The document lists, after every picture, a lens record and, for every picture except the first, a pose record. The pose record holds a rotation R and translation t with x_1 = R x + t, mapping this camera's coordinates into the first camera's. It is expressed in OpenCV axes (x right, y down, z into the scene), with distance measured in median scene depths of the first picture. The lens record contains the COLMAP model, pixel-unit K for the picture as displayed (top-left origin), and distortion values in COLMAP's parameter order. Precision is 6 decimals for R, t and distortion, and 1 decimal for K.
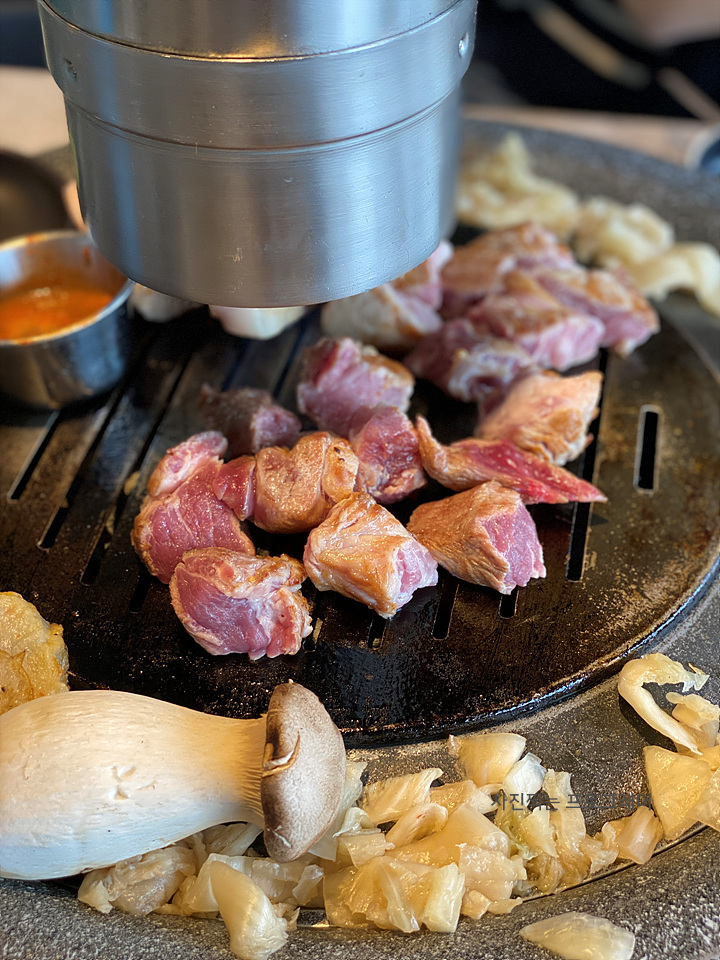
lens RADIAL K [[1557.0, 0, 369.7], [0, 1557.0, 486.0], [0, 0, 1]] dist [0.099615, 0.000000]
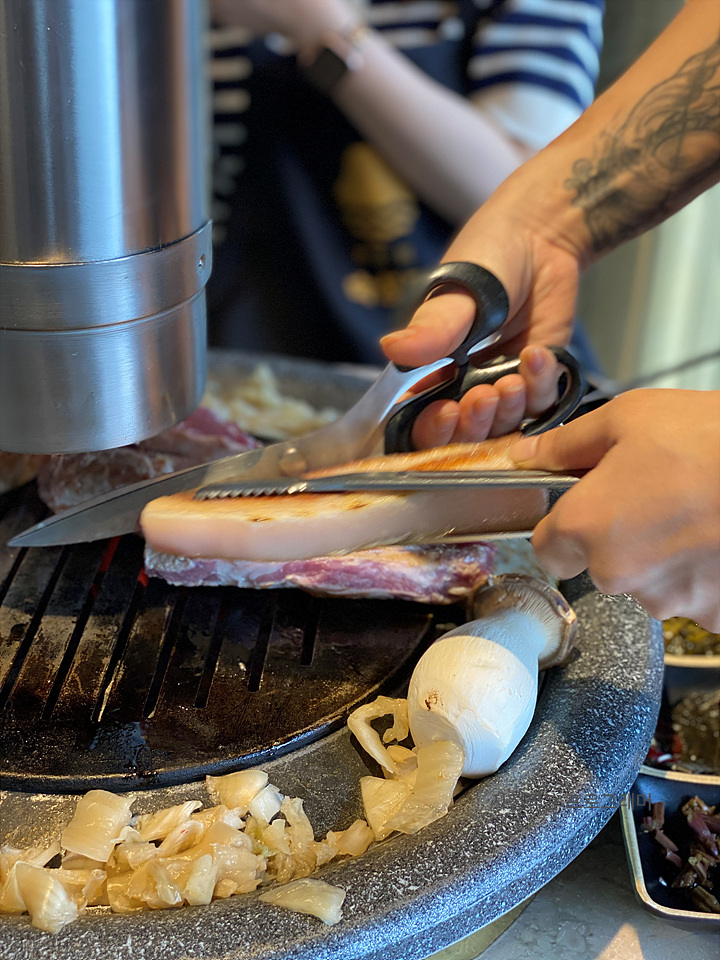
lens RADIAL K [[1557.0, 0, 362.0], [0, 1557.0, 475.8], [0, 0, 1]] dist [0.099615, 0.000000]
pose [[0.992224, -0.024797, 0.121973, 0.026278], [0.049323, 0.978061, -0.202394, 0.184209], [-0.114278, 0.206836, 0.971679, -0.308749]]
